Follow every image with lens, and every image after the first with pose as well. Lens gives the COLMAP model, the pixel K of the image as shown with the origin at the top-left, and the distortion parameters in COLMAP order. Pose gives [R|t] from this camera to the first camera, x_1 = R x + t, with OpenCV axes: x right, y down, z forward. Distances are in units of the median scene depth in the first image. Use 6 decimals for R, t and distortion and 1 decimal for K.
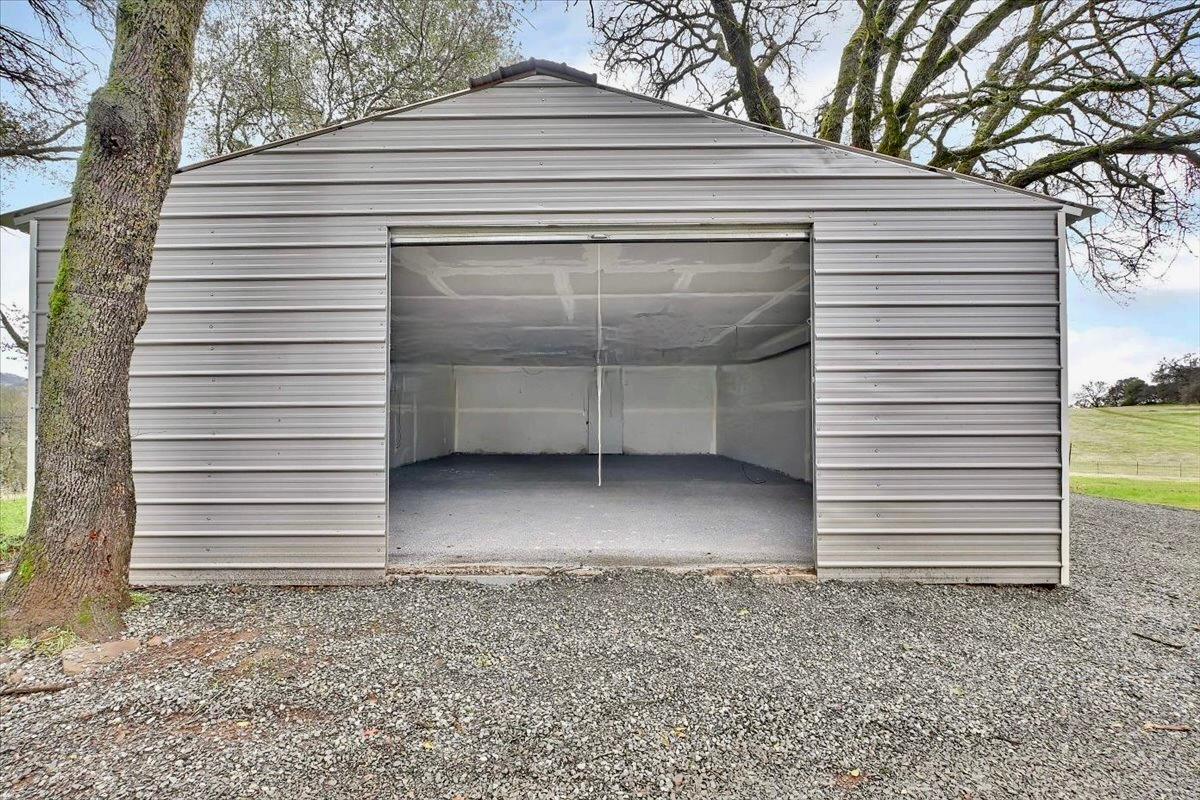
lens RADIAL K [[590.9, 0, 600.0], [0, 590.9, 400.0], [0, 0, 1]] dist [0.001694, 0.000892]
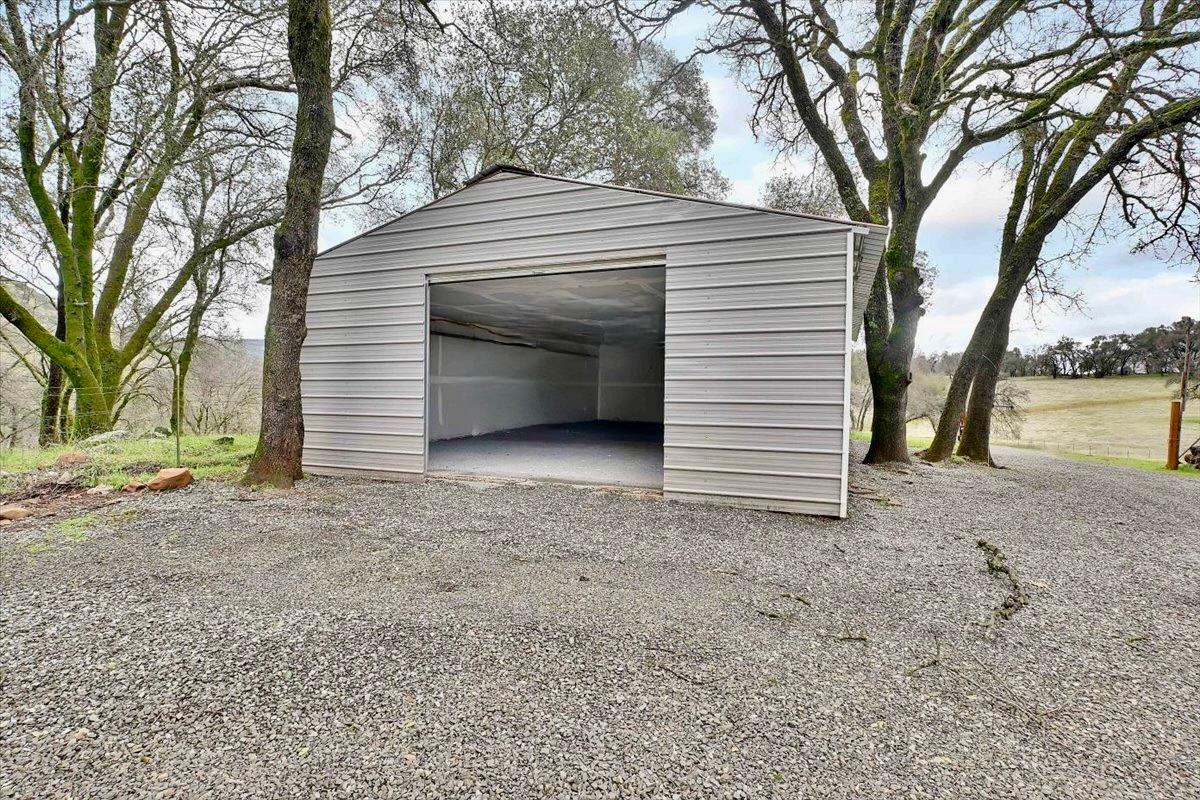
lens RADIAL K [[590.9, 0, 600.0], [0, 590.9, 400.0], [0, 0, 1]] dist [0.001694, 0.000892]
pose [[0.930911, 0.017206, -0.364840, 0.751090], [-0.002180, 0.999134, 0.041559, -0.004502], [0.365239, -0.037893, 0.930142, -0.417958]]
